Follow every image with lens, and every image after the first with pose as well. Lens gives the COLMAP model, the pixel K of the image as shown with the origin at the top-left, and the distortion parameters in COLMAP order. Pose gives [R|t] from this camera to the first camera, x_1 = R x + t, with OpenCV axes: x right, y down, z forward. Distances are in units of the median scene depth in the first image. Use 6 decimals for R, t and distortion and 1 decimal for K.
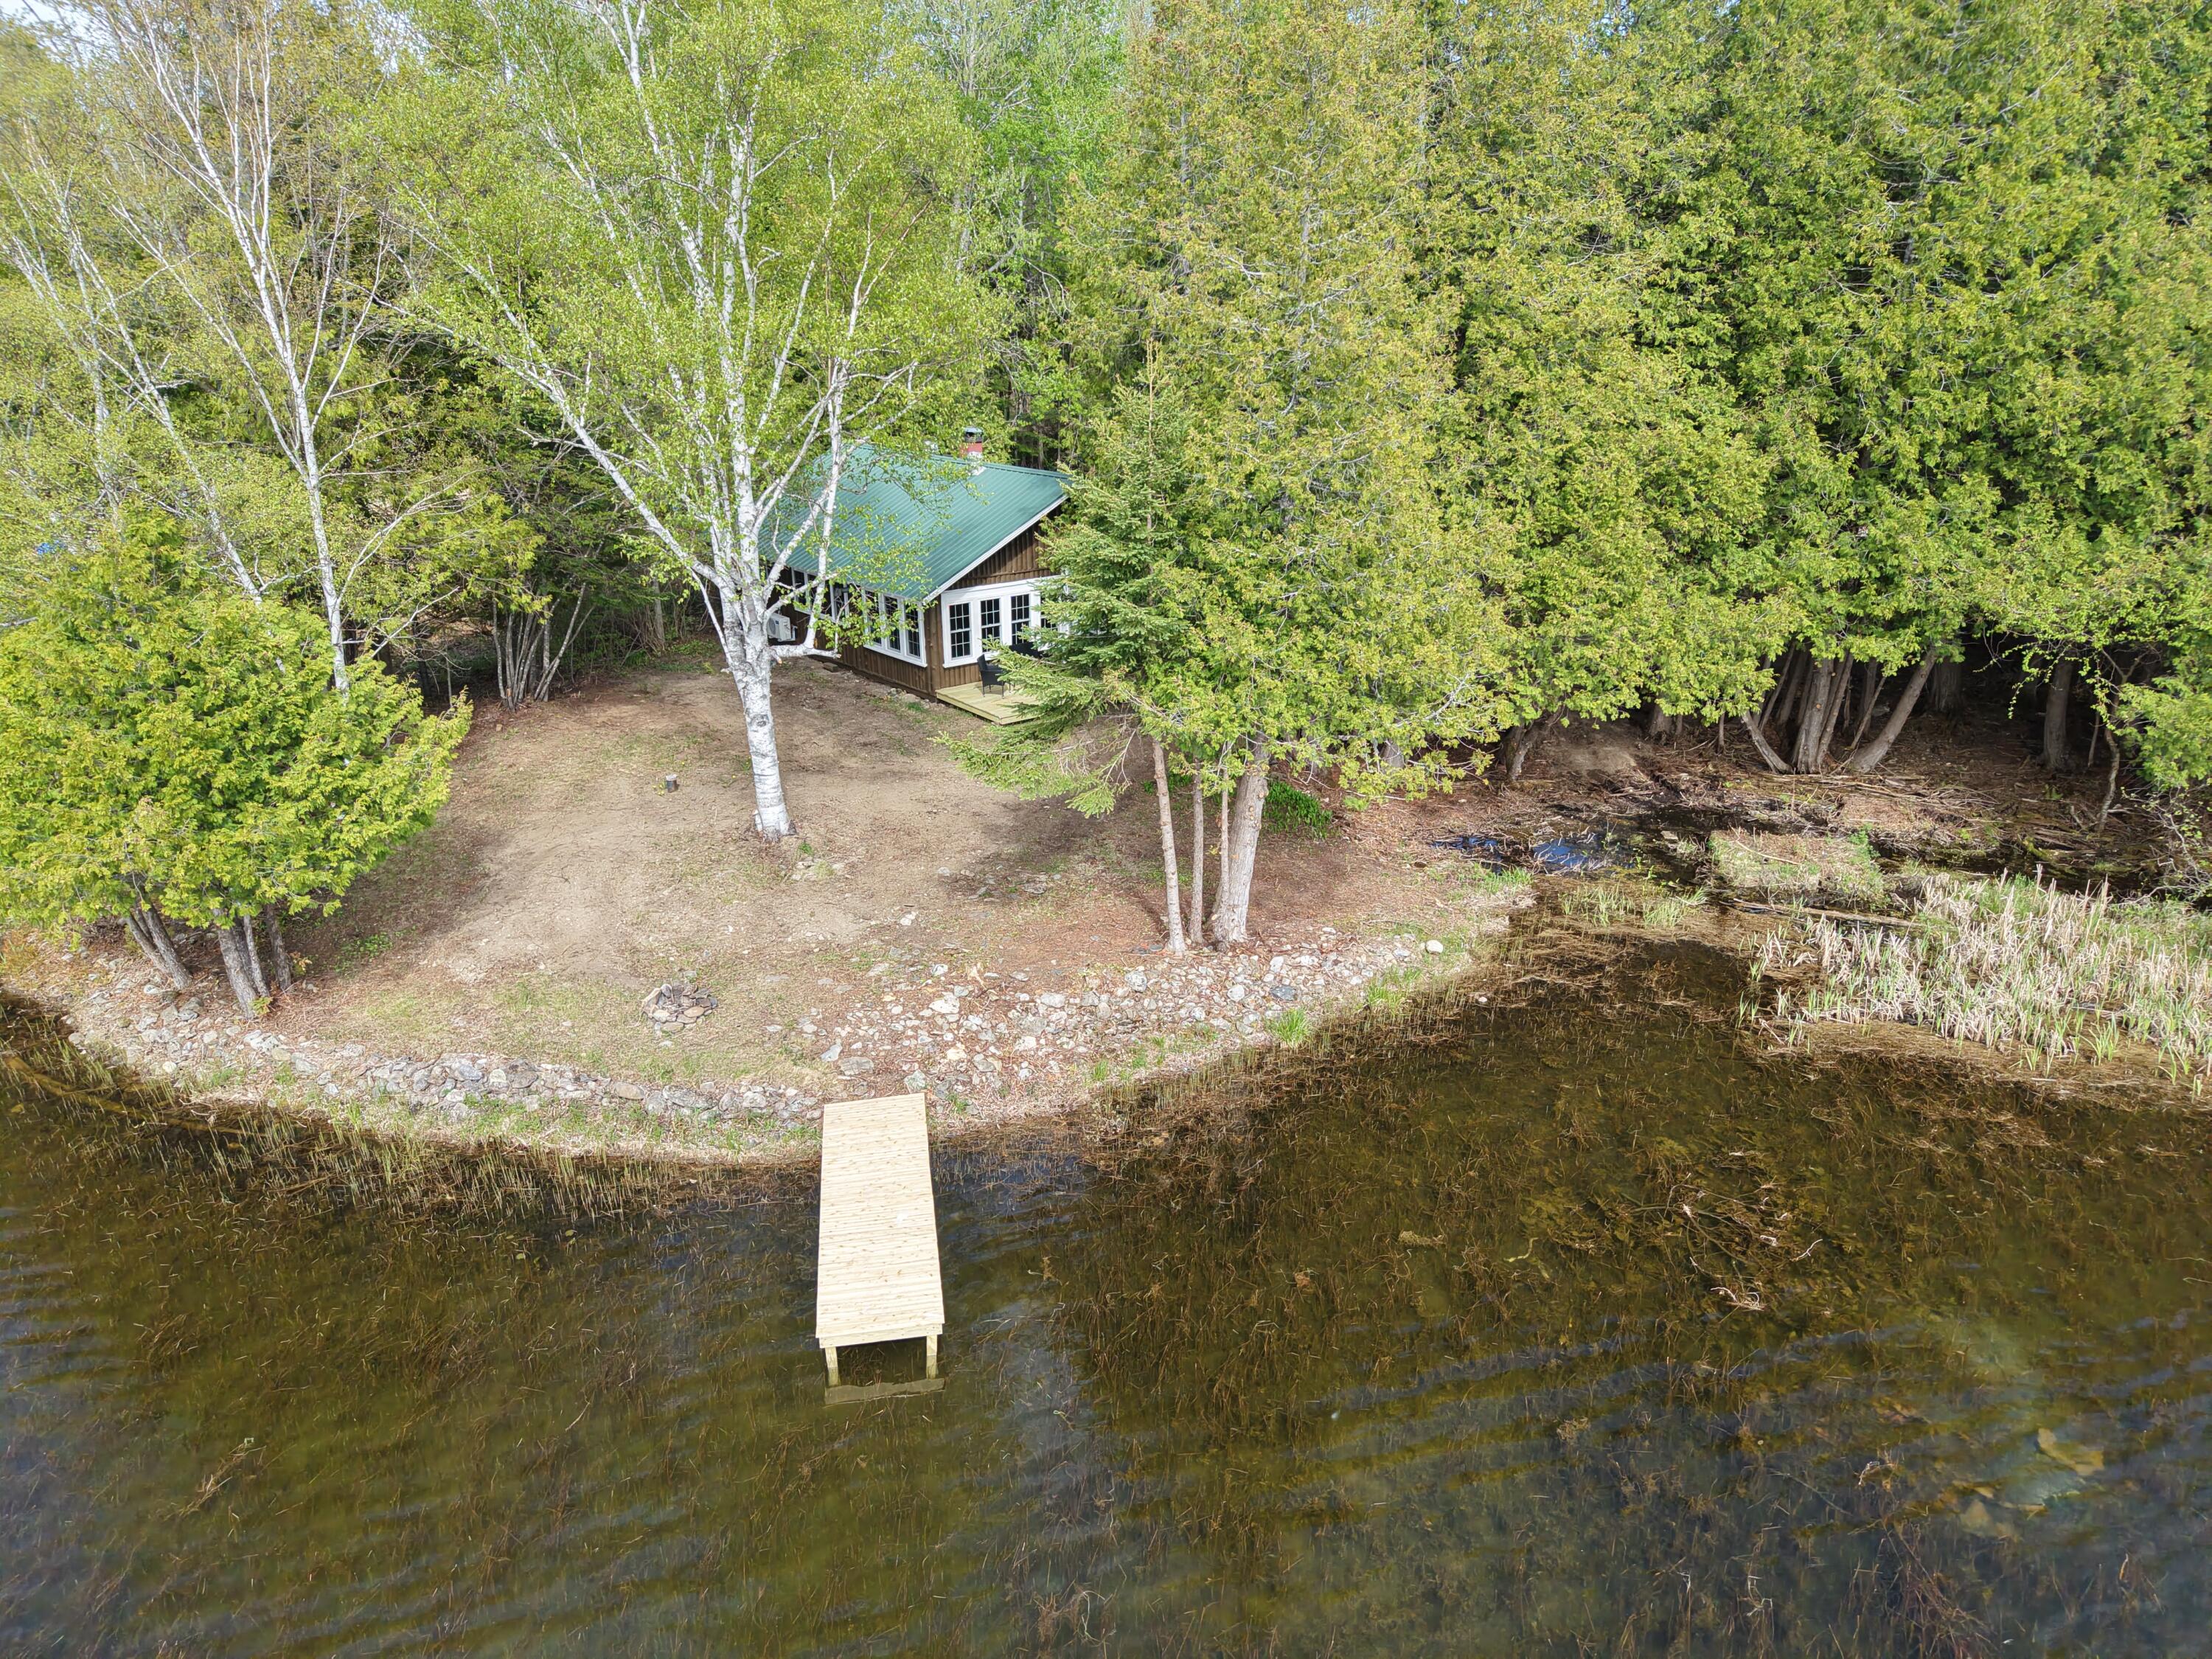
lens RADIAL K [[1482.6, 0, 1106.0], [0, 1482.6, 829.5], [0, 0, 1]] dist [-0.024715, 0.010950]
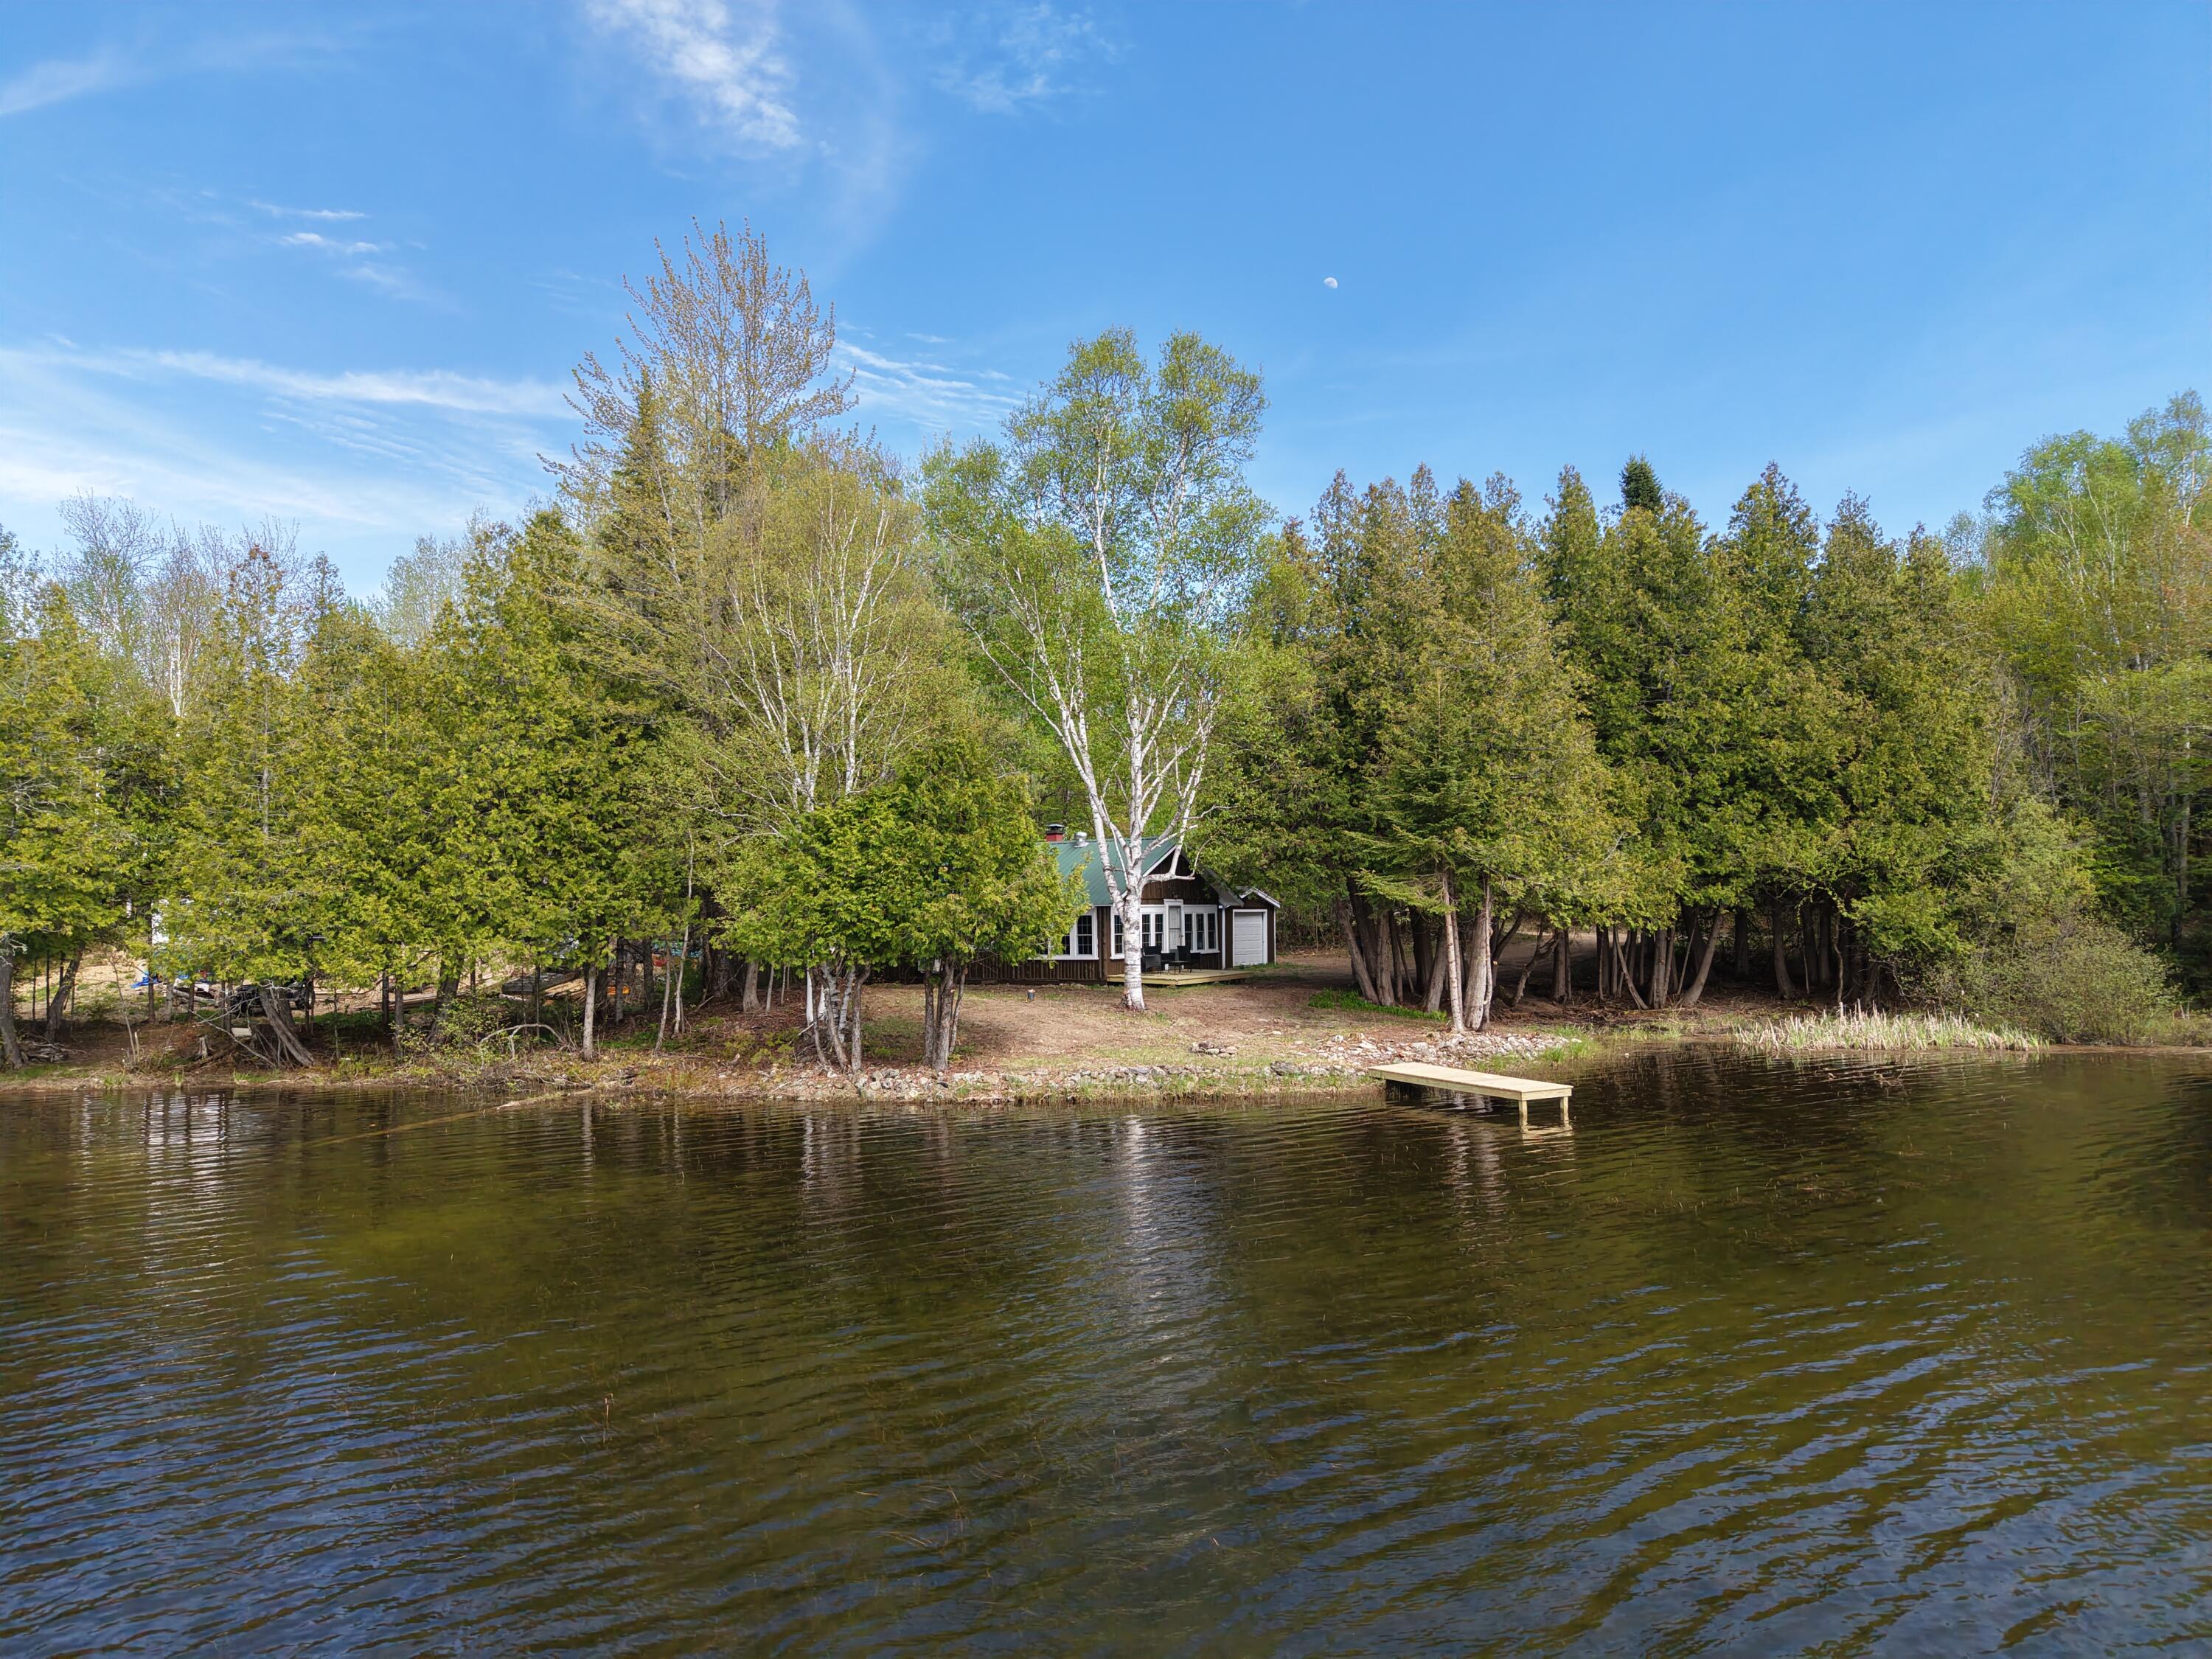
lens RADIAL K [[1444.3, 0, 1109.9], [0, 1444.3, 804.2], [0, 0, 1]] dist [-0.028886, 0.000314]
pose [[0.951134, 0.018875, 0.308200, -0.679369], [0.108128, 0.914571, -0.389703, 0.363340], [-0.289226, 0.403985, 0.867839, -0.292809]]
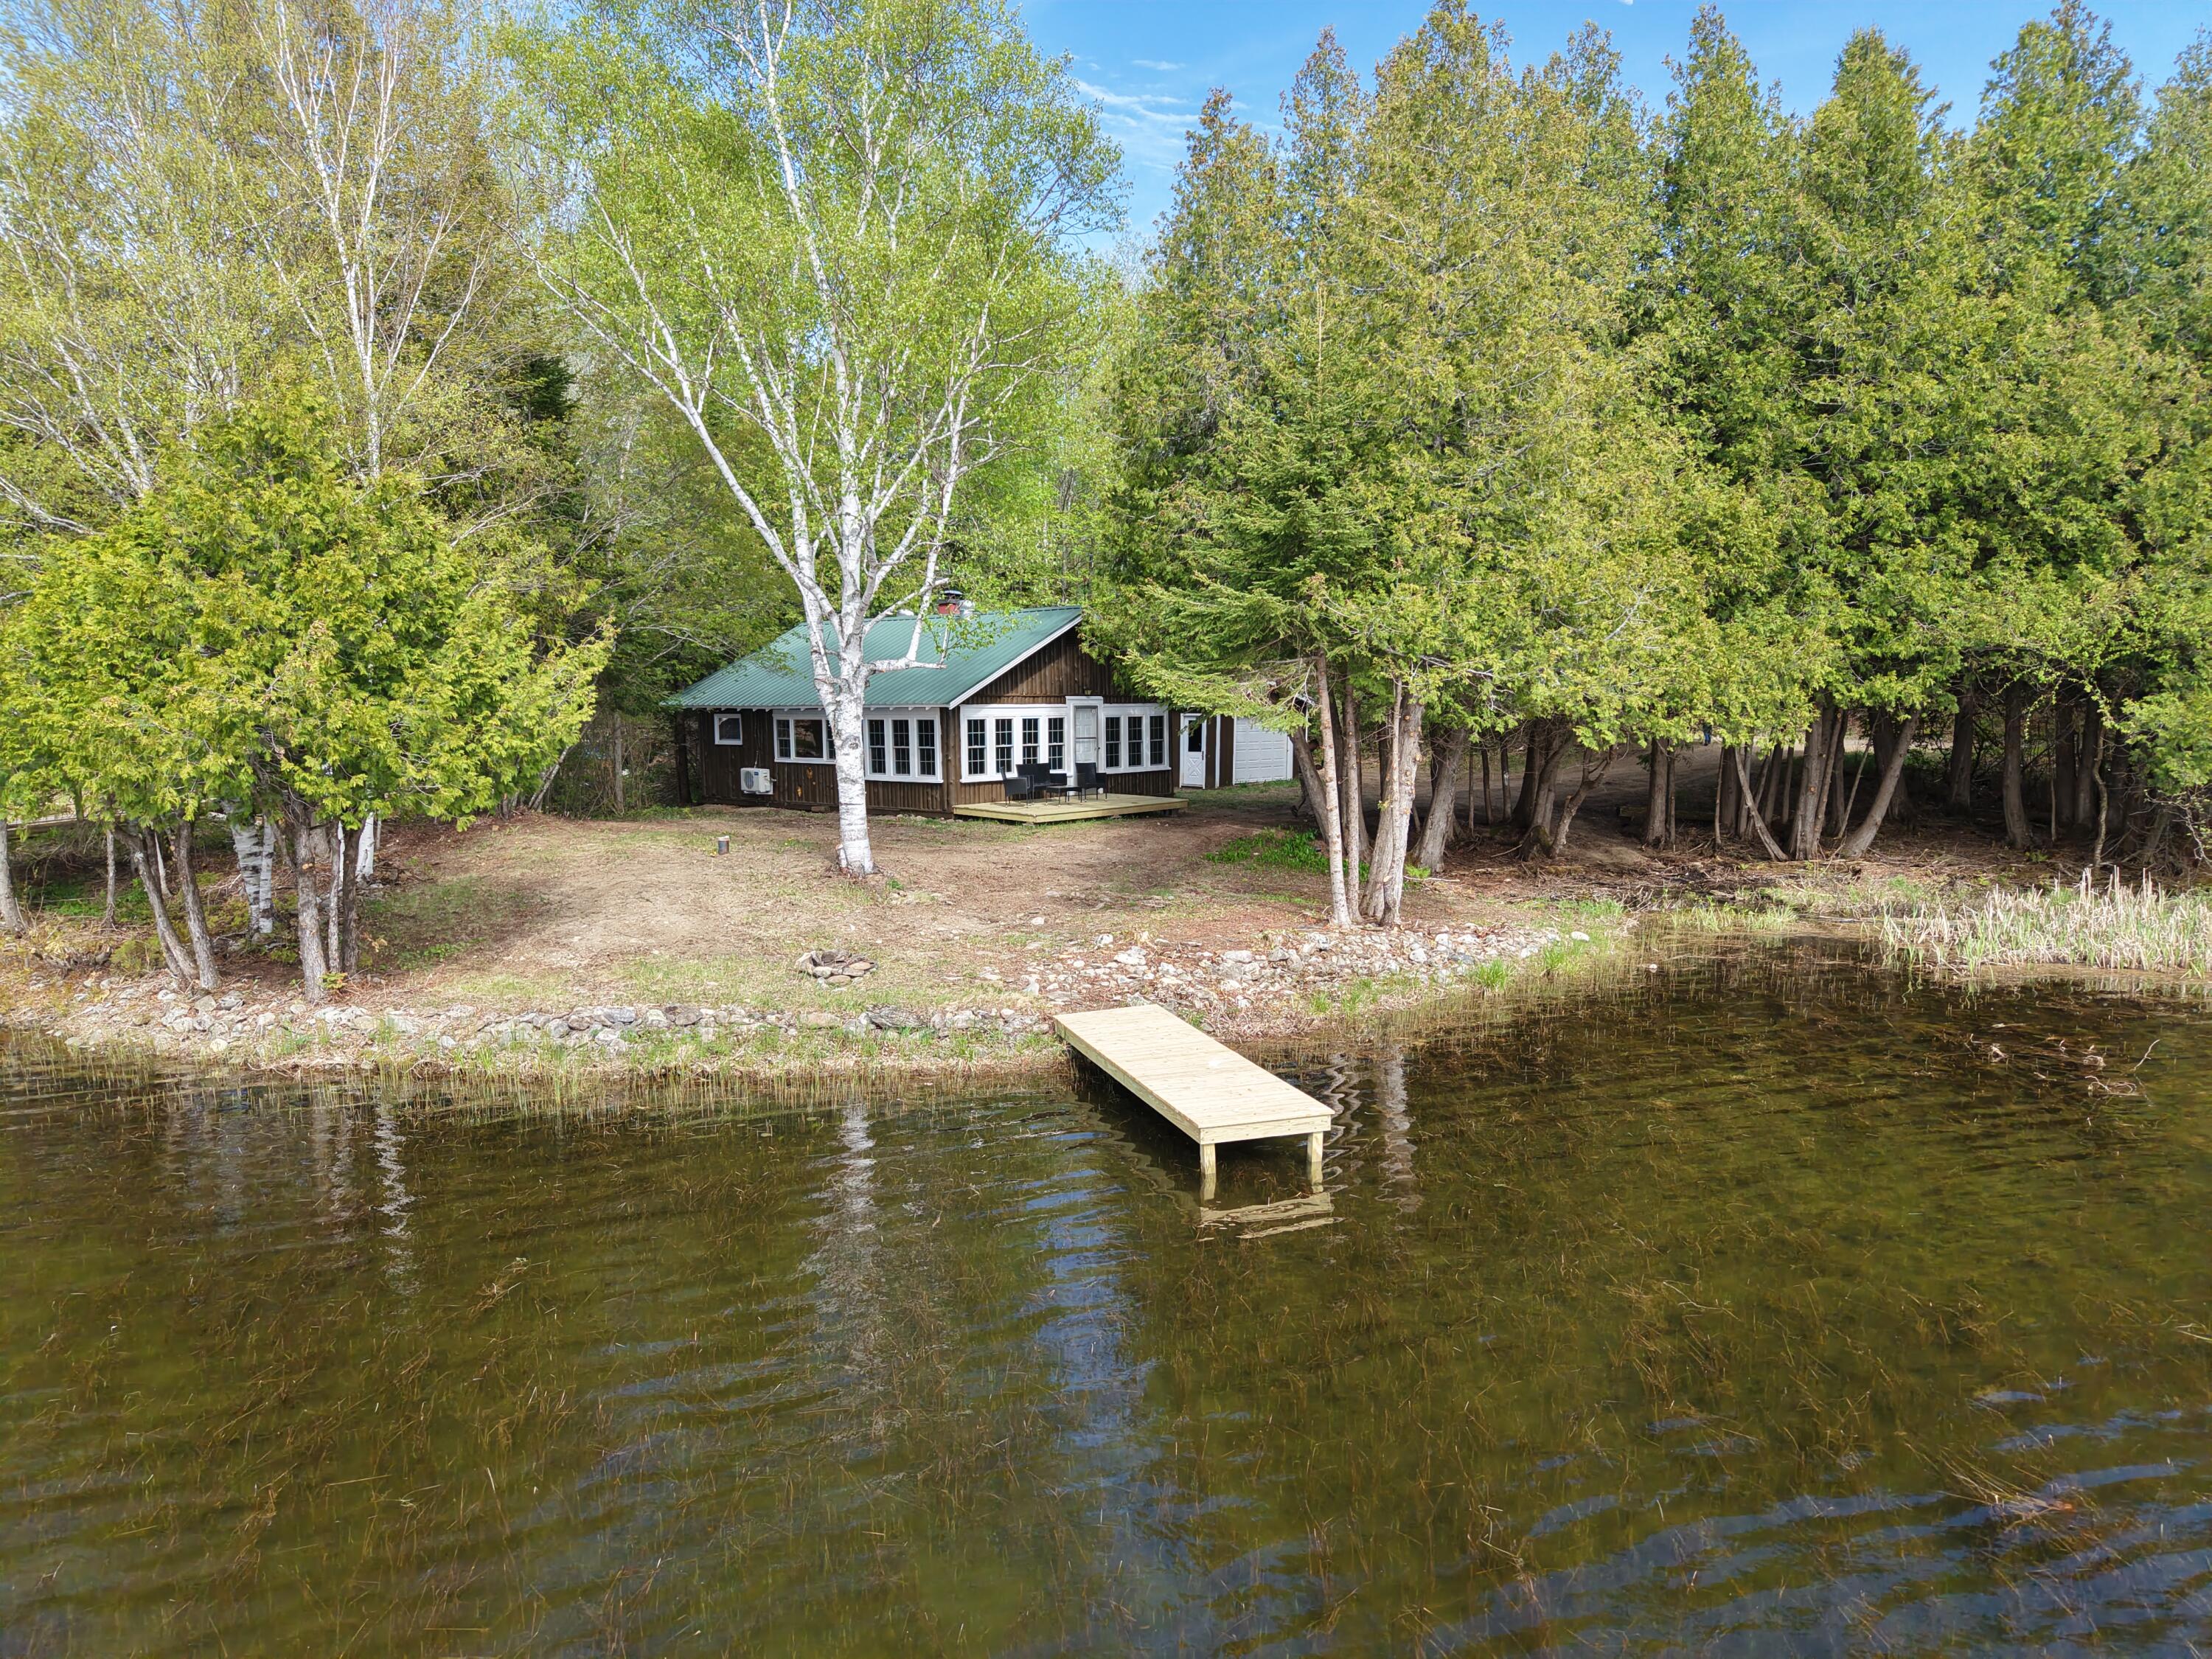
lens RADIAL K [[1482.6, 0, 1106.0], [0, 1482.6, 829.5], [0, 0, 1]] dist [-0.024715, 0.010950]
pose [[0.988461, -0.017857, 0.150419, -0.207791], [0.055683, 0.966333, -0.251196, 0.216228], [-0.140869, 0.256673, 0.956177, 0.086568]]
